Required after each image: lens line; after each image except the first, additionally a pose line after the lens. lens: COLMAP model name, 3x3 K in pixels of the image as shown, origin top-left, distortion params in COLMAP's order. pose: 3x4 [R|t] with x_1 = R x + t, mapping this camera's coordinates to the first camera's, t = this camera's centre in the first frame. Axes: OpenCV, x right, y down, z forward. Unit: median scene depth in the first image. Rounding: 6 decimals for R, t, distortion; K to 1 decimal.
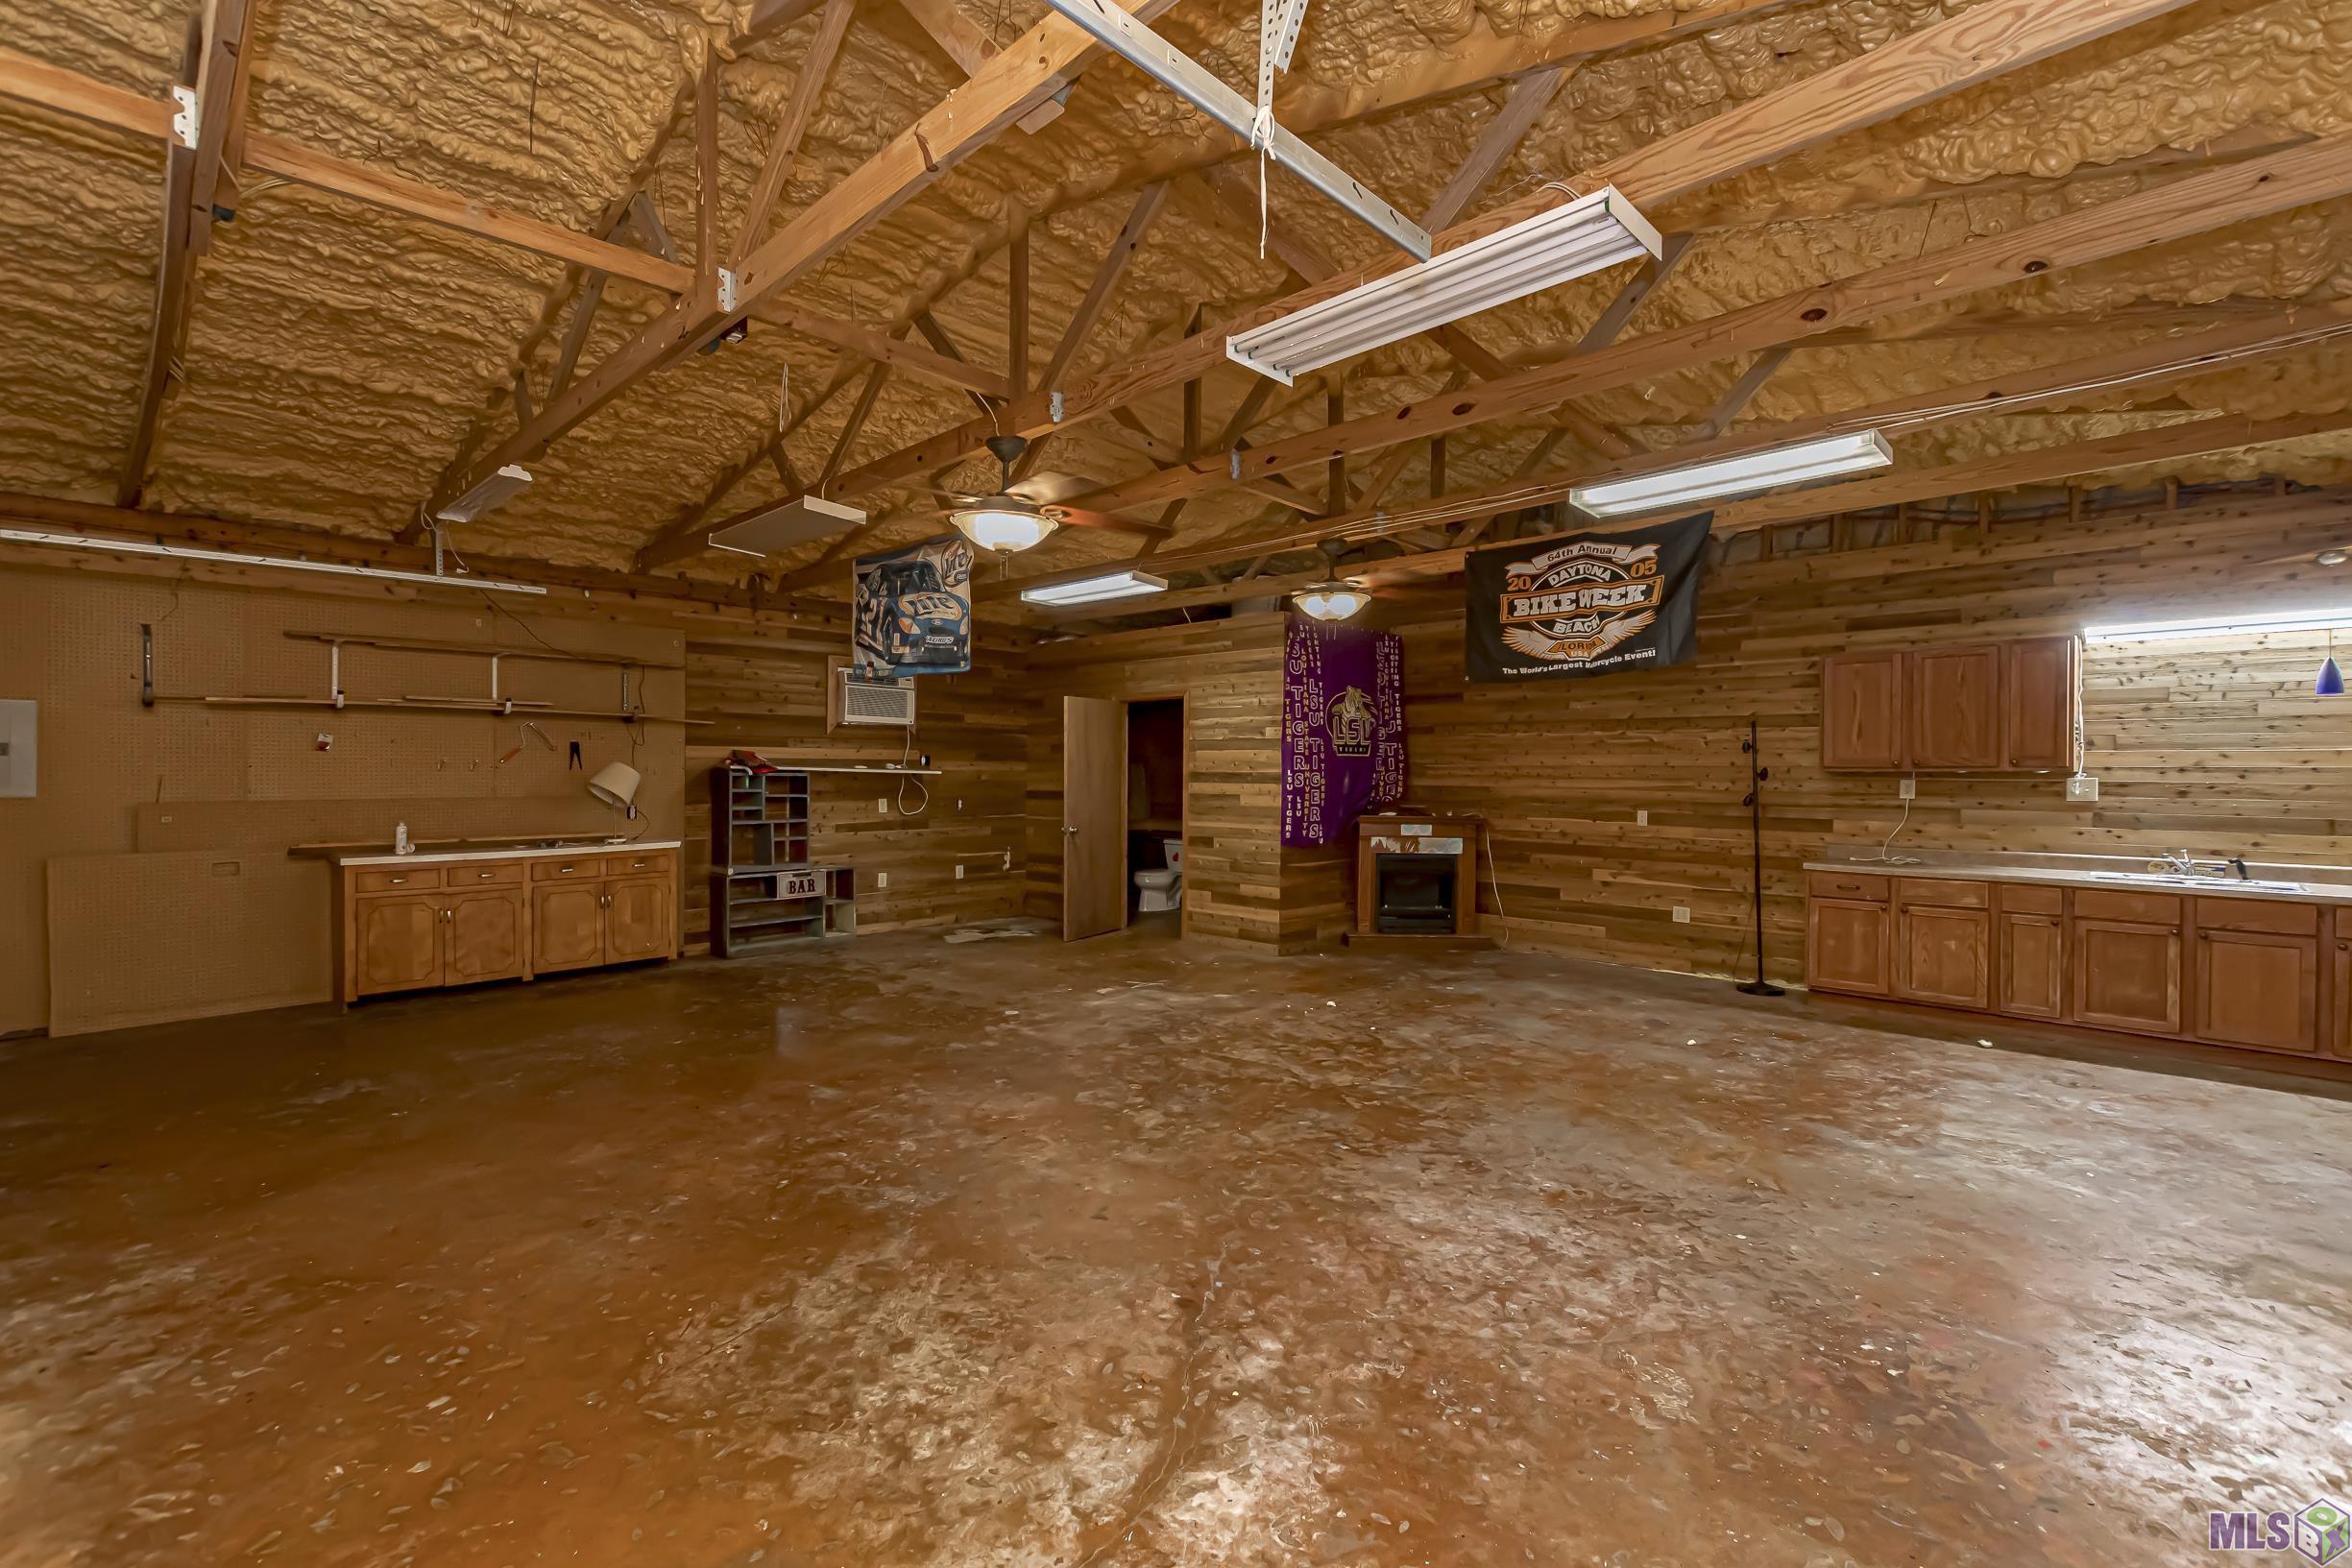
lens RADIAL K [[1035.6, 0, 1180.1], [0, 1035.6, 778.4], [0, 0, 1]] dist [0.002167, 0.001959]
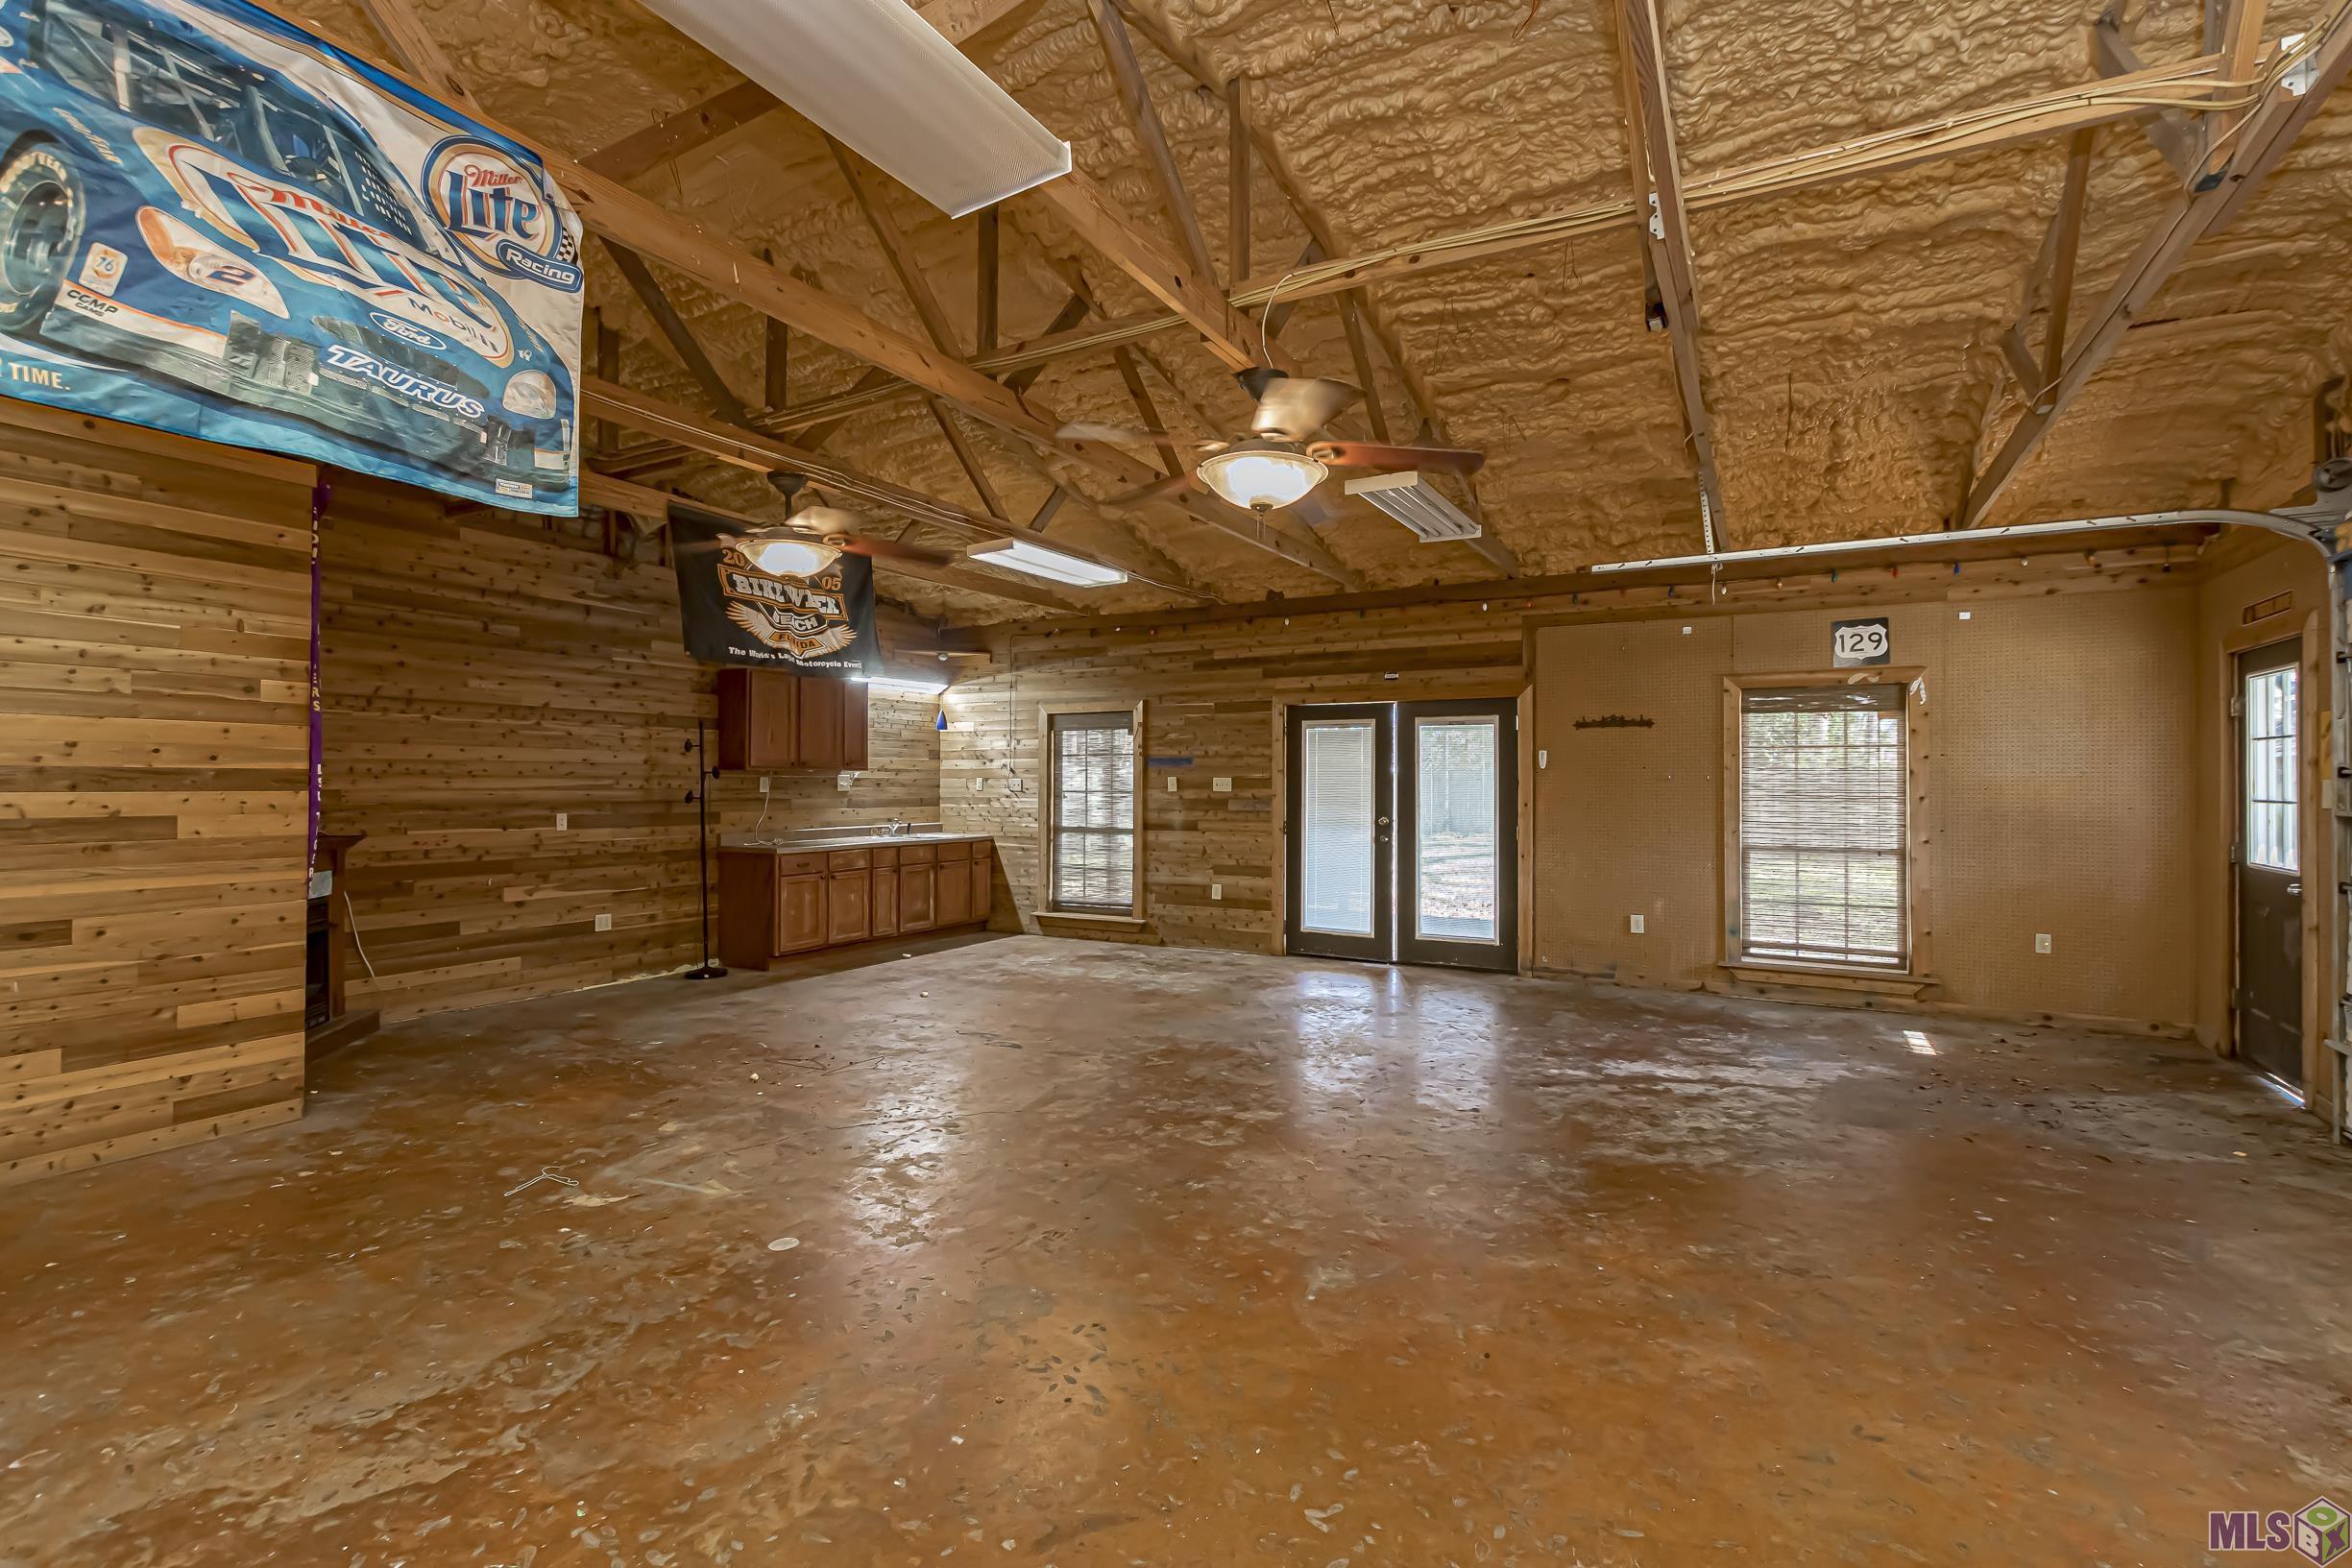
lens RADIAL K [[1035.6, 0, 1182.7], [0, 1035.6, 778.4], [0, 0, 1]] dist [0.002167, 0.001959]
pose [[-0.246687, -0.007774, 0.969064, -0.645708], [-0.001101, 0.999969, 0.007742, -0.006828], [-0.969095, 0.000843, -0.246688, 0.858318]]
